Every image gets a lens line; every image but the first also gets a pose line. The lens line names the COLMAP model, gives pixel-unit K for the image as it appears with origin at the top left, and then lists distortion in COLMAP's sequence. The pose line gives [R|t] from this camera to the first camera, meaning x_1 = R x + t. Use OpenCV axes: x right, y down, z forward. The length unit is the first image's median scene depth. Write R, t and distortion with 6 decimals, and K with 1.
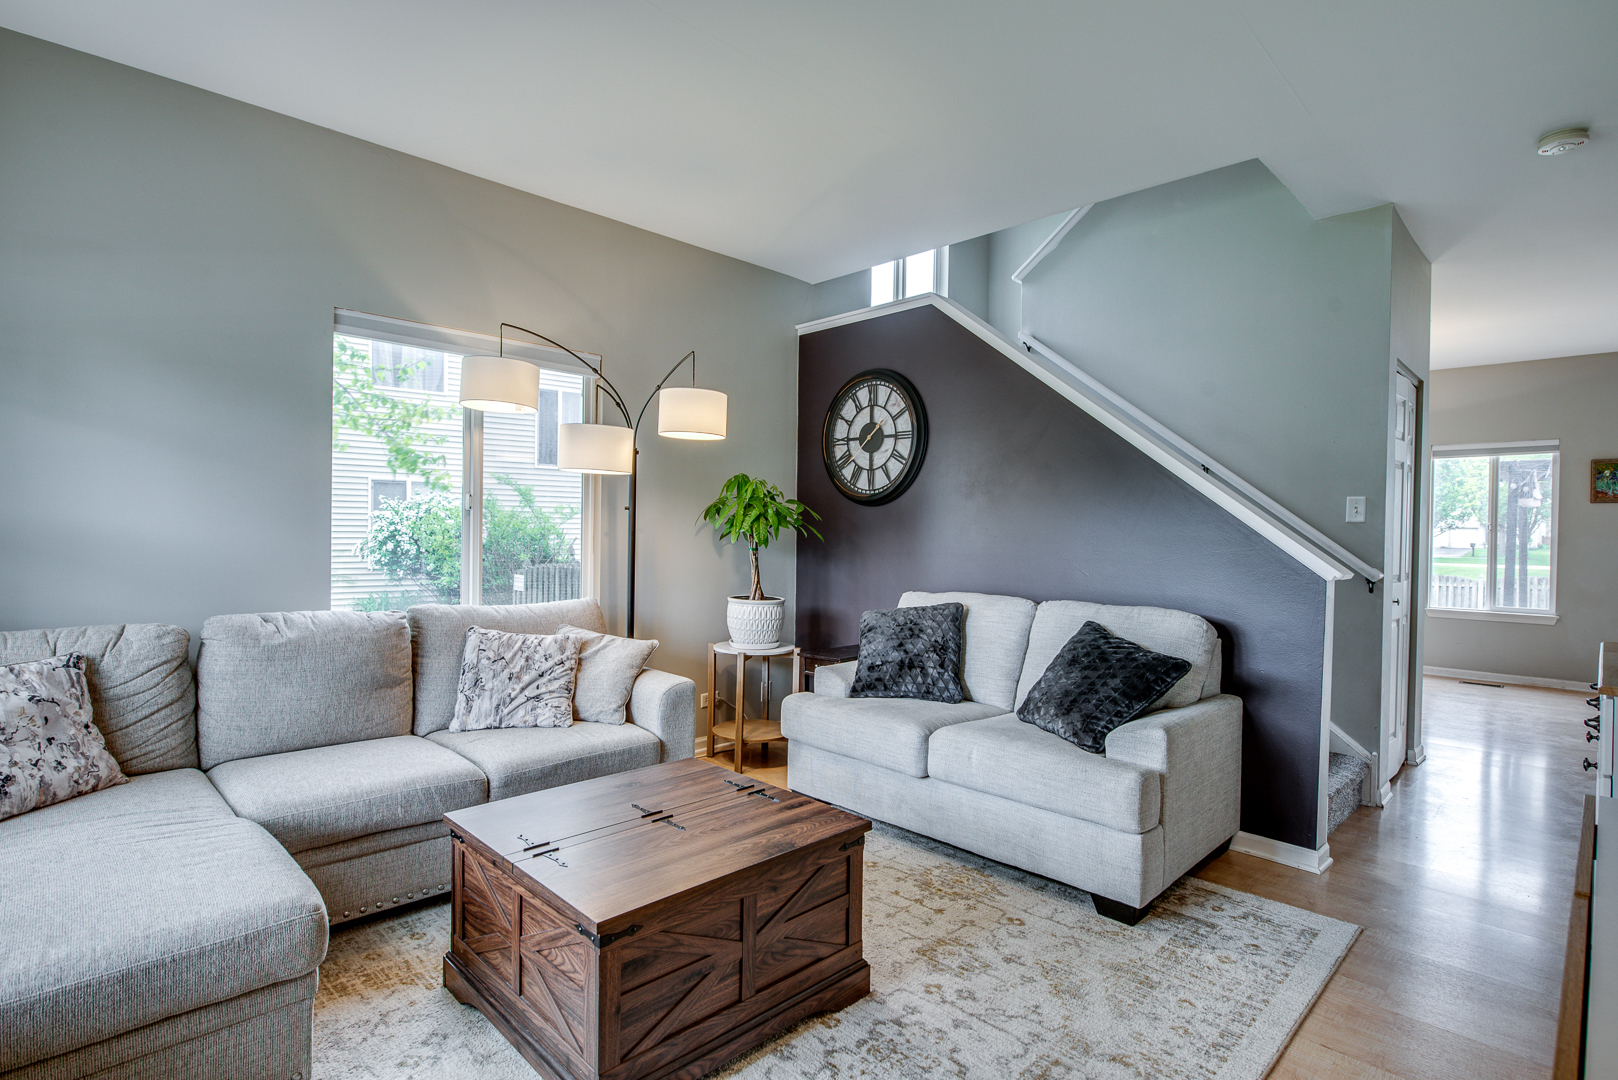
lens RADIAL K [[801.9, 0, 813.9], [0, 801.9, 537.2], [0, 0, 1]] dist [-0.015721, -0.000793]
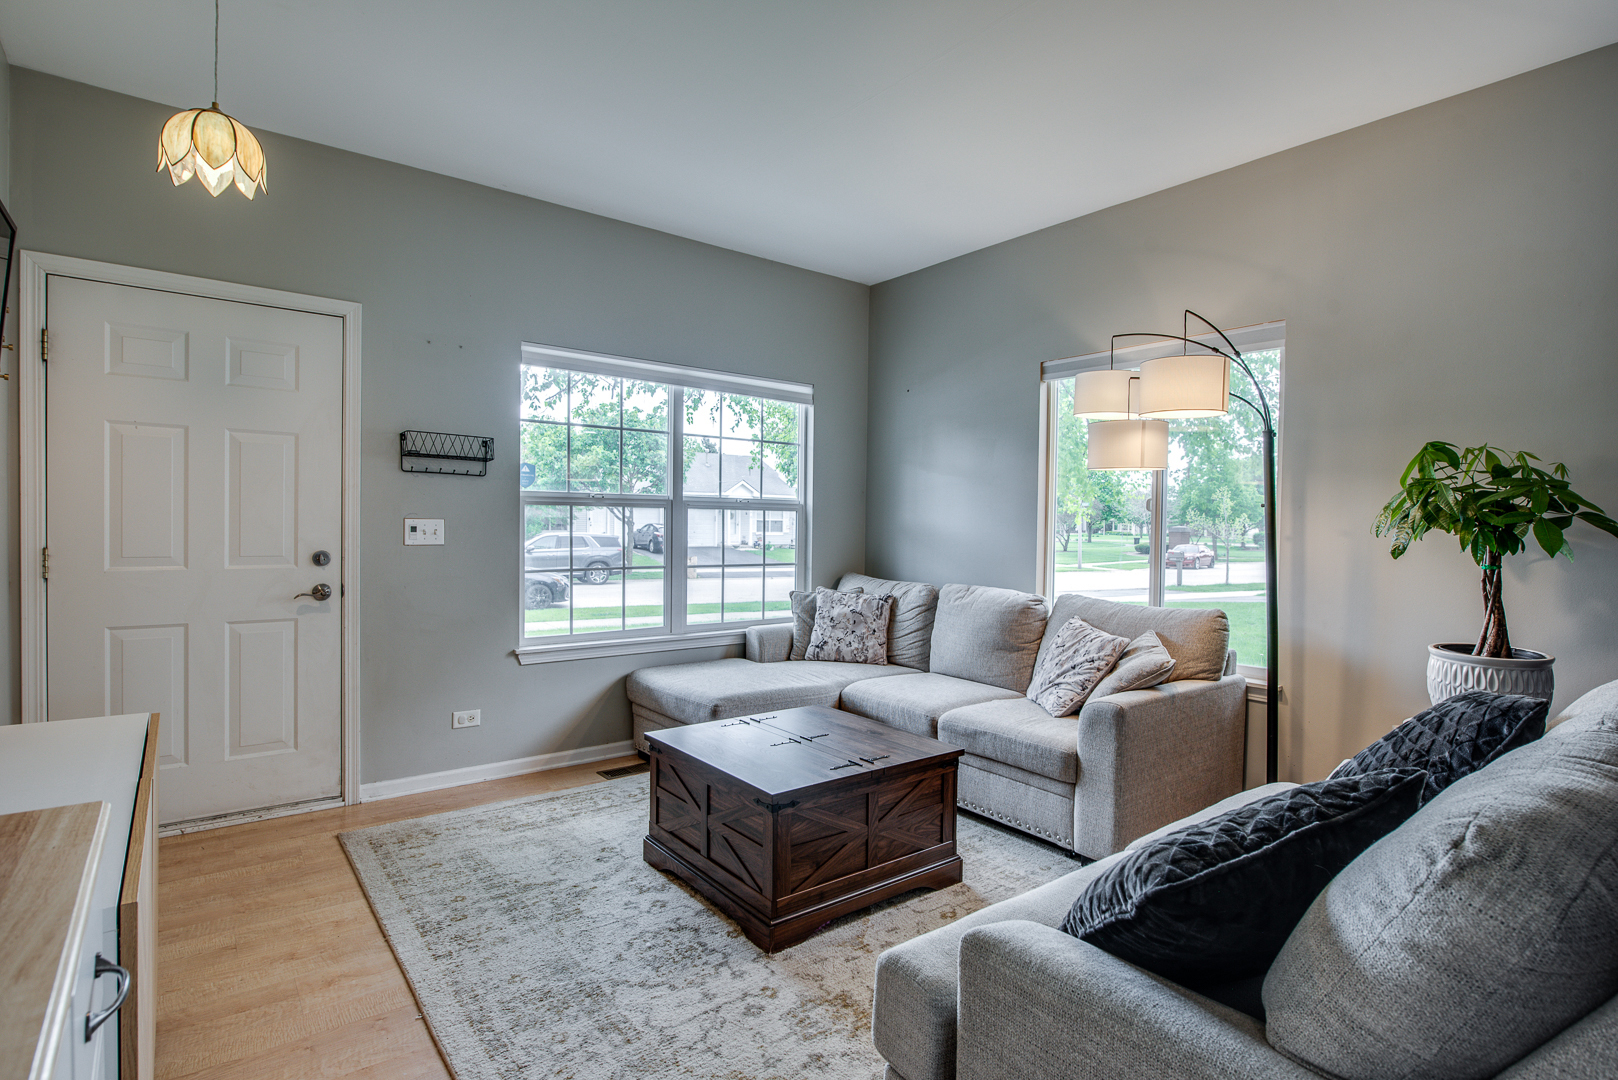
lens RADIAL K [[801.9, 0, 817.8], [0, 801.9, 536.5], [0, 0, 1]] dist [-0.015721, -0.000793]
pose [[-0.110192, 0.001807, -0.993909, 1.080800], [-0.025894, 0.999654, 0.004688, 0.005124], [0.993573, 0.026253, -0.110107, 1.122927]]
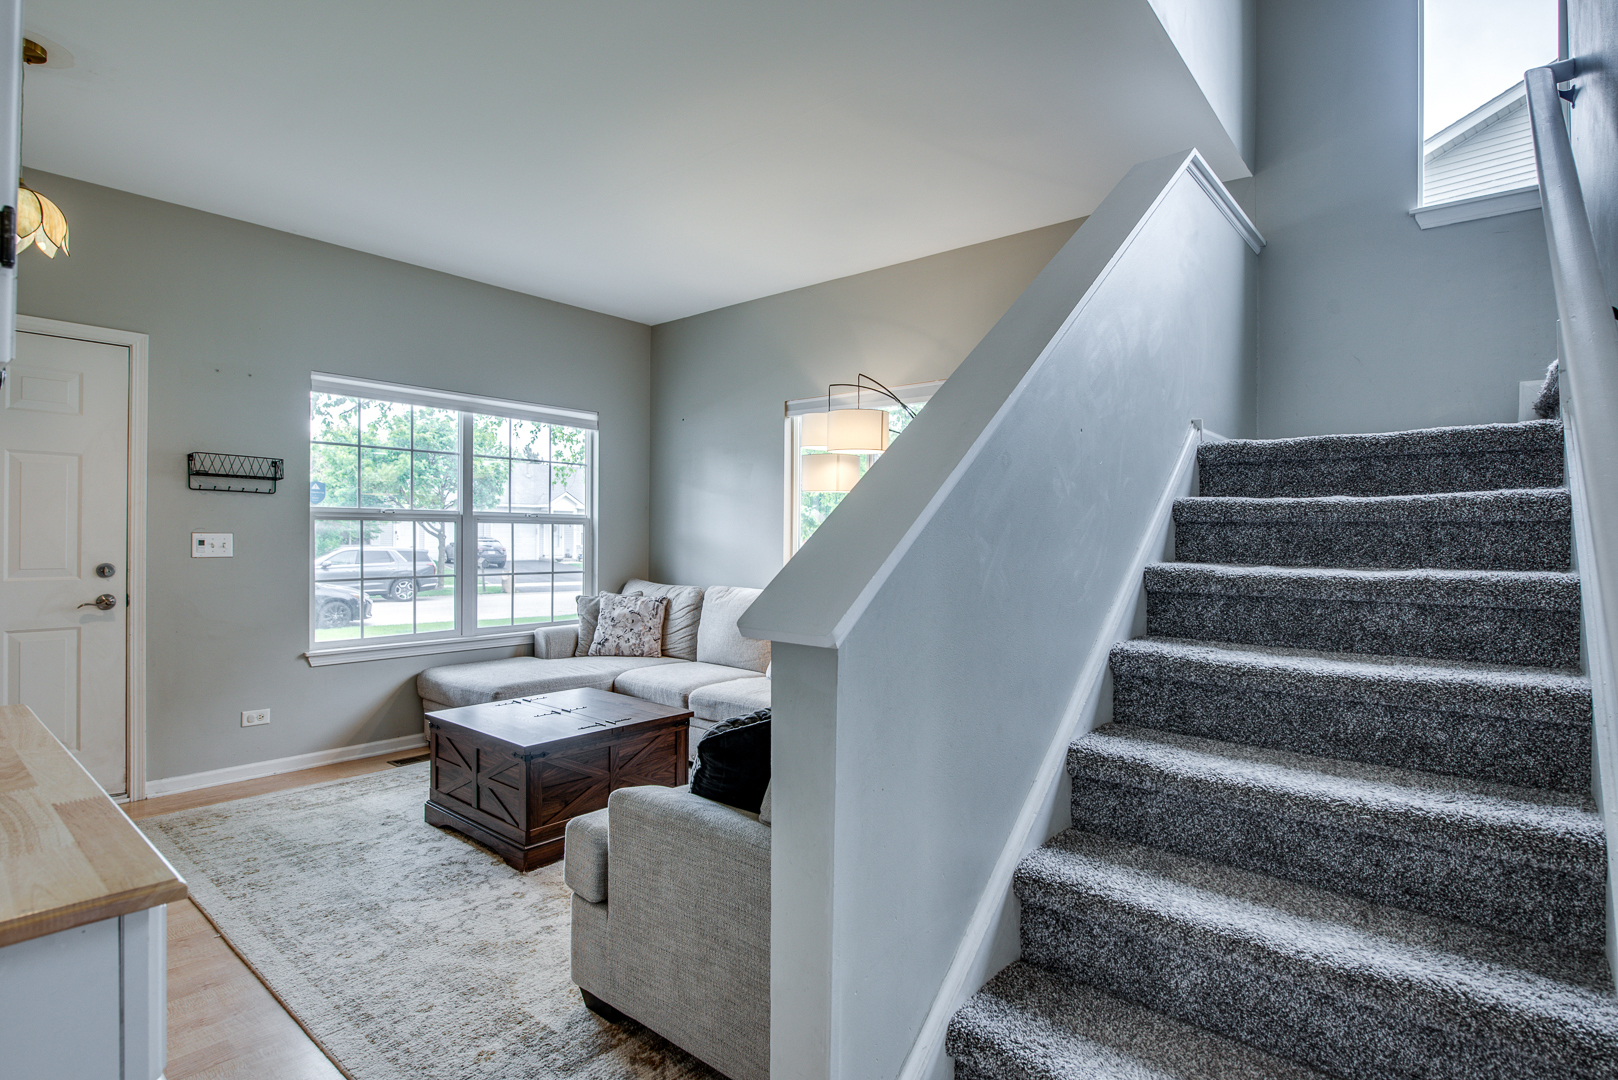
lens RADIAL K [[801.9, 0, 820.5], [0, 801.9, 537.4], [0, 0, 1]] dist [-0.015721, -0.000793]
pose [[0.098396, -0.011717, -0.995078, 1.426010], [-0.016834, 0.999768, -0.013437, 0.007920], [0.995005, 0.018073, 0.098176, 1.308963]]
